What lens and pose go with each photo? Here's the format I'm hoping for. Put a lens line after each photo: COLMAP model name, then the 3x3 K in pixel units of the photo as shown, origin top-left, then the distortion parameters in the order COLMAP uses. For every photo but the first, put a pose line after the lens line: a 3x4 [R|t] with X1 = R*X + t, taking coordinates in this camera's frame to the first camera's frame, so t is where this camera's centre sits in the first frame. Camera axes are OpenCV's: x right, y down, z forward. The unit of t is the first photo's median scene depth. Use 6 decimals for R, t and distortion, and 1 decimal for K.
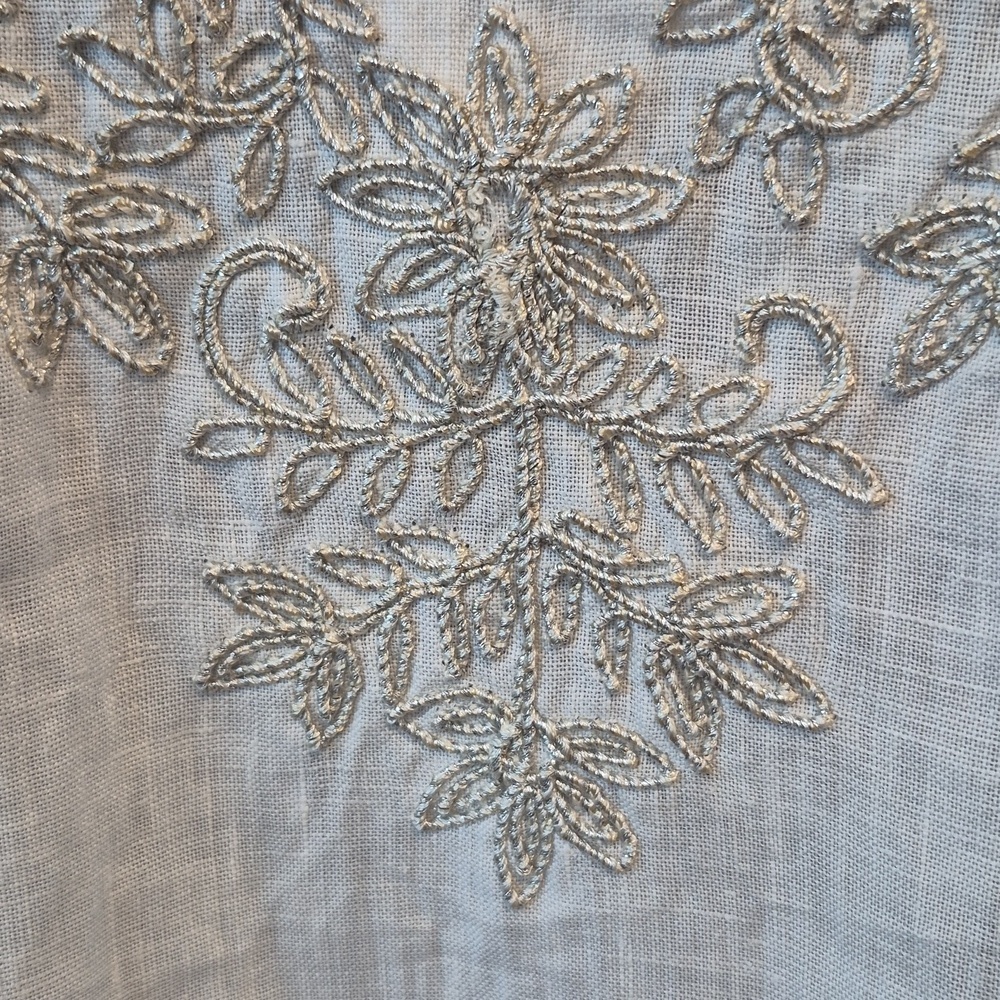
lens RADIAL K [[1520.4, 0, 507.4], [0, 1520.4, 499.6], [0, 0, 1]] dist [0.101500, 0.000000]
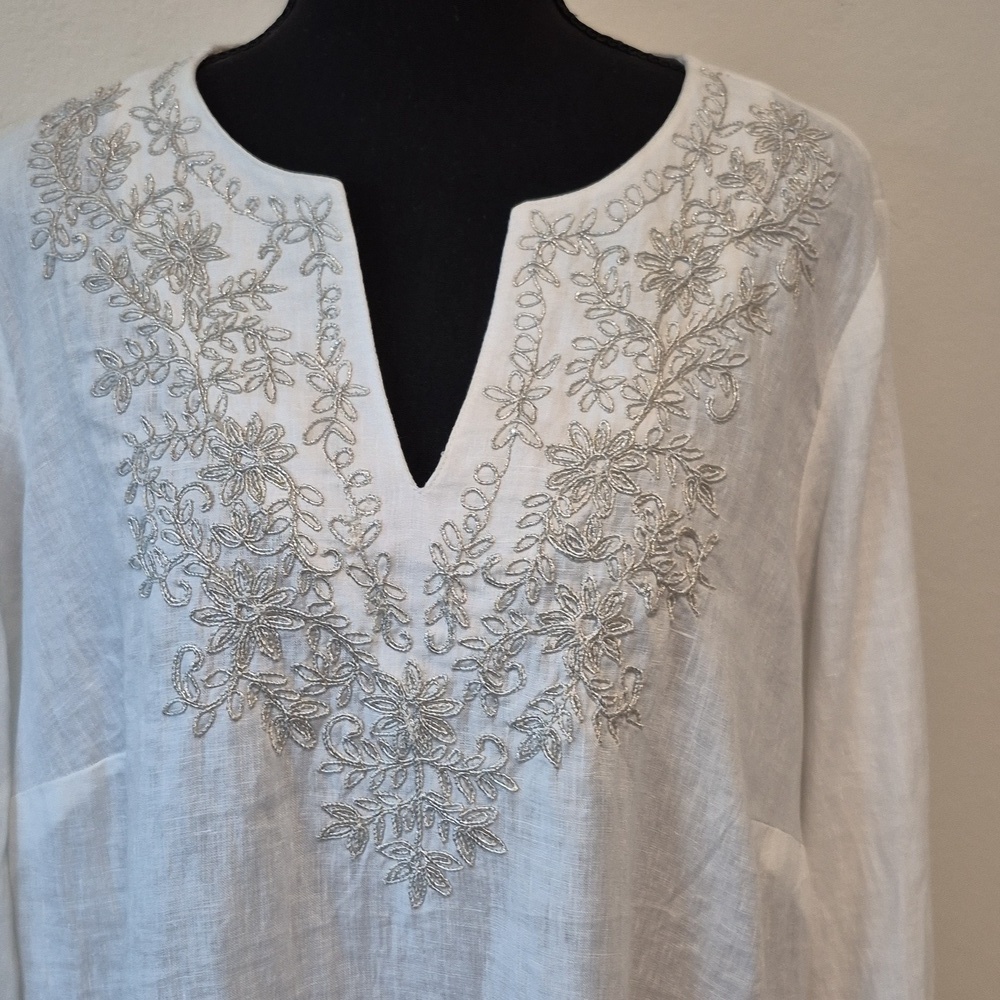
lens RADIAL K [[1520.4, 0, 493.5], [0, 1520.4, 501.2], [0, 0, 1]] dist [0.101500, 0.000000]
pose [[0.999547, 0.008461, 0.028874, 0.078843], [-0.007479, 0.999396, -0.033937, -0.539196], [-0.029144, 0.033705, 0.999007, -2.522013]]
